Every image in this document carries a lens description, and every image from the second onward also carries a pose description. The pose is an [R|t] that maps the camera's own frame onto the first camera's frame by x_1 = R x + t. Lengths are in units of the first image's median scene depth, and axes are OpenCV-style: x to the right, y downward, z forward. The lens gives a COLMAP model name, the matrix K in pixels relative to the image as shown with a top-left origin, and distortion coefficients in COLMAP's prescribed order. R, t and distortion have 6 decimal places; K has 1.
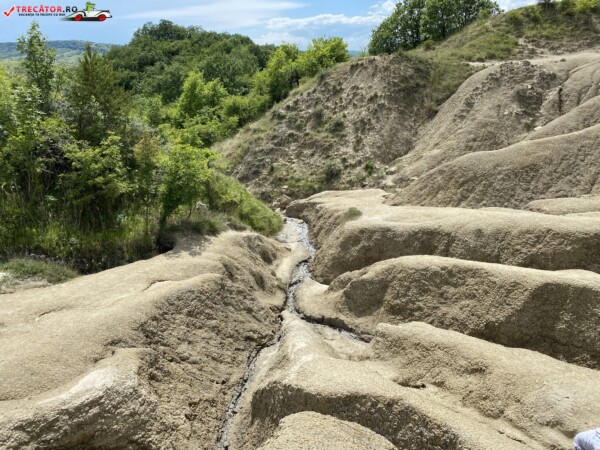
lens RADIAL K [[453.6, 0, 297.1], [0, 453.6, 221.5], [0, 0, 1]] dist [0.041351, -0.044307]
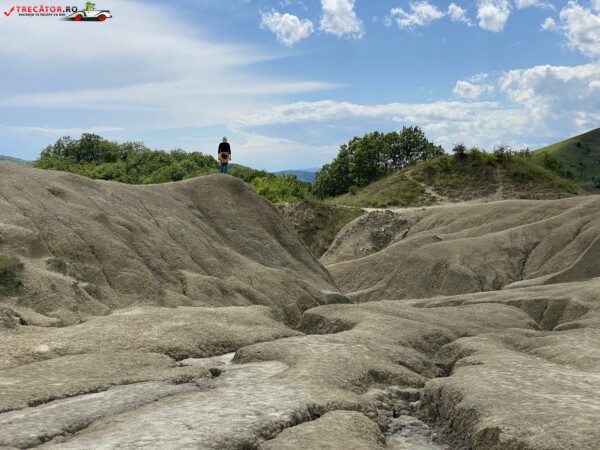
lens RADIAL K [[888.3, 0, 288.4], [0, 888.3, 226.2], [0, 0, 1]] dist [0.074361, -0.003928]
pose [[0.999386, 0.003352, -0.034882, 0.377394], [-0.013175, 0.958323, -0.285384, 0.467263], [0.032472, 0.285669, 0.957778, -1.591828]]
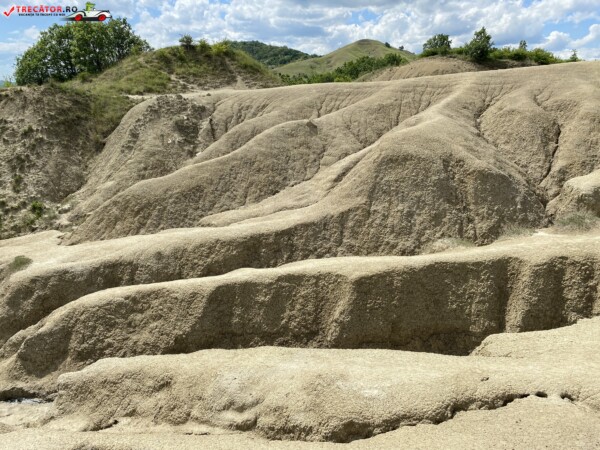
lens RADIAL K [[453.6, 0, 297.1], [0, 453.6, 221.5], [0, 0, 1]] dist [0.041351, -0.044307]
pose [[0.786354, -0.155696, 0.597835, 0.023993], [0.194876, 0.980827, -0.000888, 0.007320], [-0.586235, 0.117202, 0.801619, -0.017651]]
